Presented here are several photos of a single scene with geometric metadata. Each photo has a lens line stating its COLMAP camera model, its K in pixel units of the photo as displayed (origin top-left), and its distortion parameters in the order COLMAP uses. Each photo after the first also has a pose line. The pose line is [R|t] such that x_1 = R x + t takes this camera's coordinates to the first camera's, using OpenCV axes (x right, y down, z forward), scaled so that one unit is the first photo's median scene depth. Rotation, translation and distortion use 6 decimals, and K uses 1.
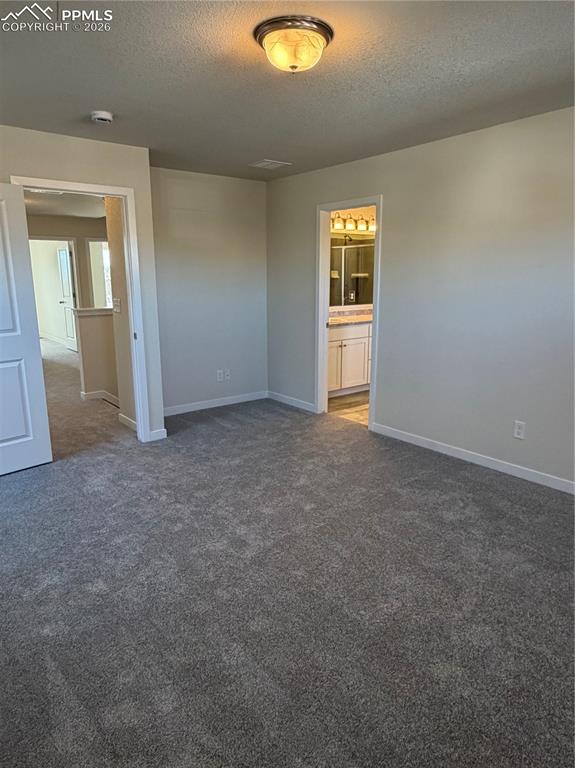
lens RADIAL K [[501.1, 0, 287.5], [0, 501.1, 384.0], [0, 0, 1]] dist [0.000576, -0.000321]
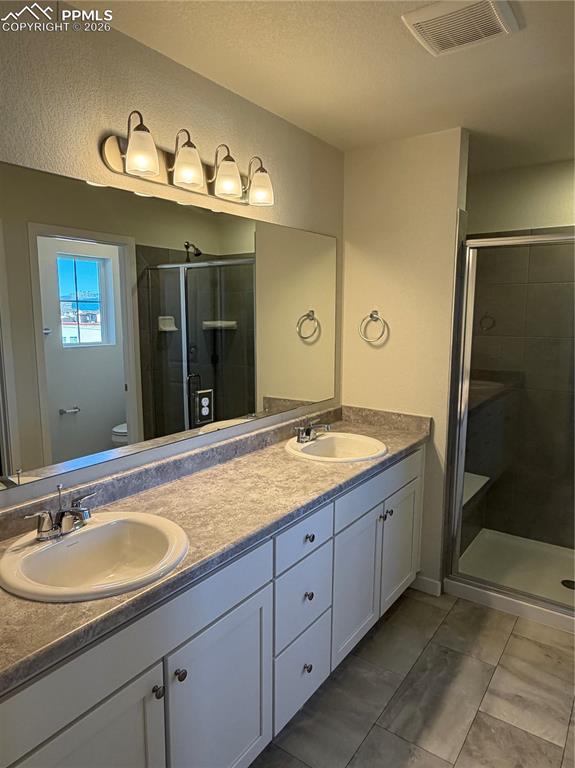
lens RADIAL K [[501.1, 0, 287.5], [0, 501.1, 384.0], [0, 0, 1]] dist [0.000576, -0.000321]
pose [[0.958956, -0.025861, 0.282374, 0.070176], [0.044326, 0.997261, -0.059202, -0.131209], [-0.280070, 0.069289, 0.957476, 0.530519]]
